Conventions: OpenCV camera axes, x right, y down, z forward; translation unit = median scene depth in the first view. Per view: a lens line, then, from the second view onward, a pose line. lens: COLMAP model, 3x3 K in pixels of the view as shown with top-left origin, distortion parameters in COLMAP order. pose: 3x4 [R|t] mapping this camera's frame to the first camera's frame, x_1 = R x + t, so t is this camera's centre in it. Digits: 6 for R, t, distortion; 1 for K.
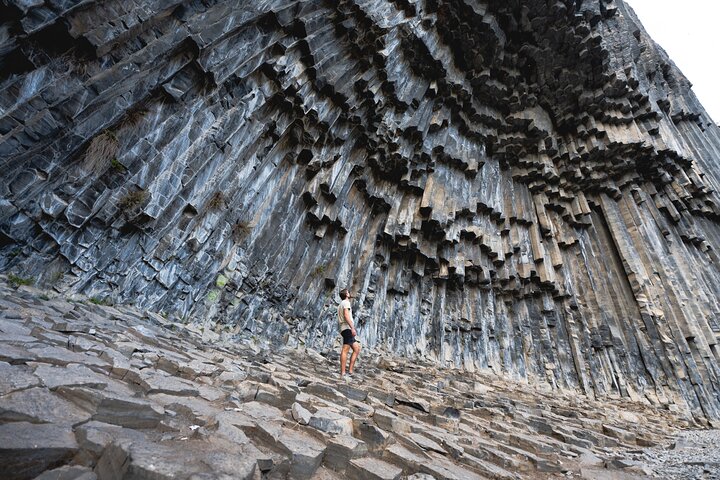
lens RADIAL K [[315.4, 0, 360.0], [0, 315.4, 240.0], [0, 0, 1]] dist [0.000778, 0.000138]
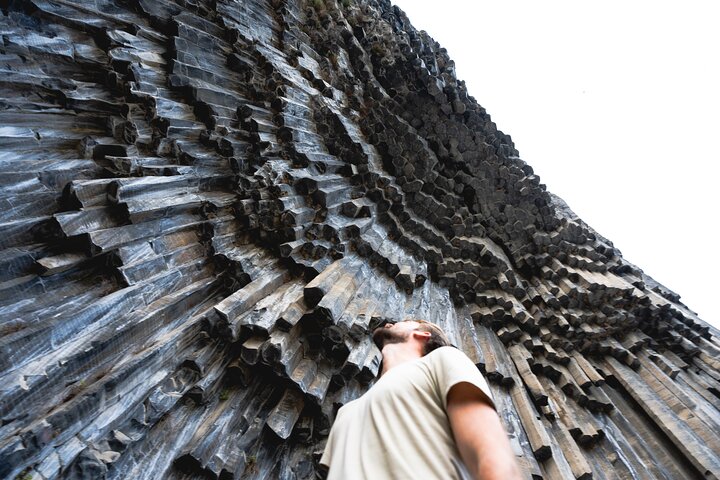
lens RADIAL K [[315.4, 0, 360.0], [0, 315.4, 240.0], [0, 0, 1]] dist [0.000778, 0.000138]
pose [[0.991521, 0.128423, 0.019832, 0.217393], [-0.084284, 0.751741, -0.654050, 0.154212], [-0.098903, 0.646833, 0.756191, 0.414499]]
